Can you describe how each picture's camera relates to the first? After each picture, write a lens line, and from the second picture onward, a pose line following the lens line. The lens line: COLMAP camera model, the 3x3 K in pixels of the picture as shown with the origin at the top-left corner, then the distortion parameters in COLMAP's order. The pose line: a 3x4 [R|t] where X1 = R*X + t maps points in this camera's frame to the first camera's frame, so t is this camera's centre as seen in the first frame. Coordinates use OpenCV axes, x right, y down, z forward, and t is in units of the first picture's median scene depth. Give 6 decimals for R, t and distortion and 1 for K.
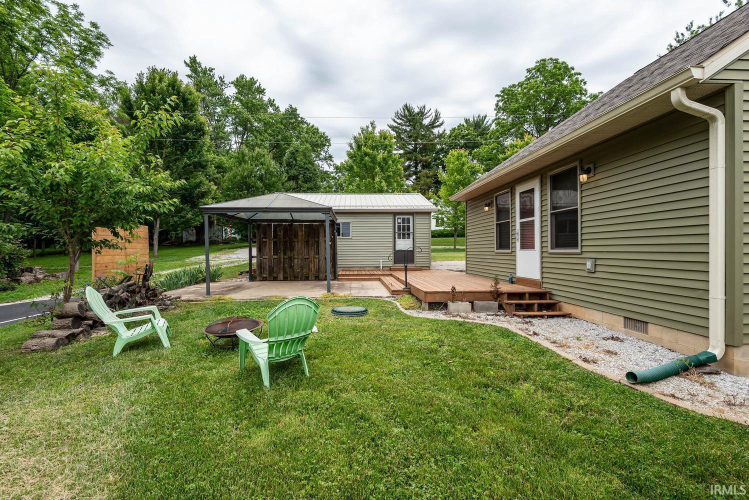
lens RADIAL K [[340.8, 0, 372.4], [0, 340.8, 250.2], [0, 0, 1]] dist [0.025938, -0.011867]
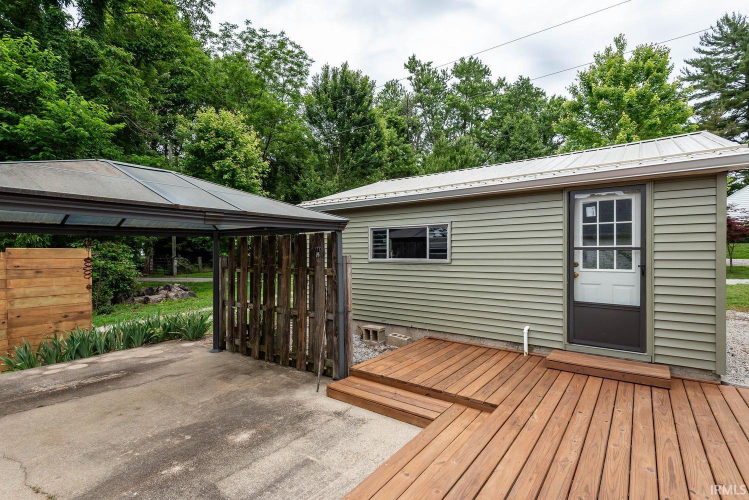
lens RADIAL K [[340.8, 0, 392.1], [0, 340.8, 250.5], [0, 0, 1]] dist [0.025938, -0.011867]
pose [[0.769018, 0.002412, -0.639222, 0.076646], [-0.003686, 0.999993, -0.000662, -0.025809], [0.639216, 0.002865, 0.769022, 0.333161]]
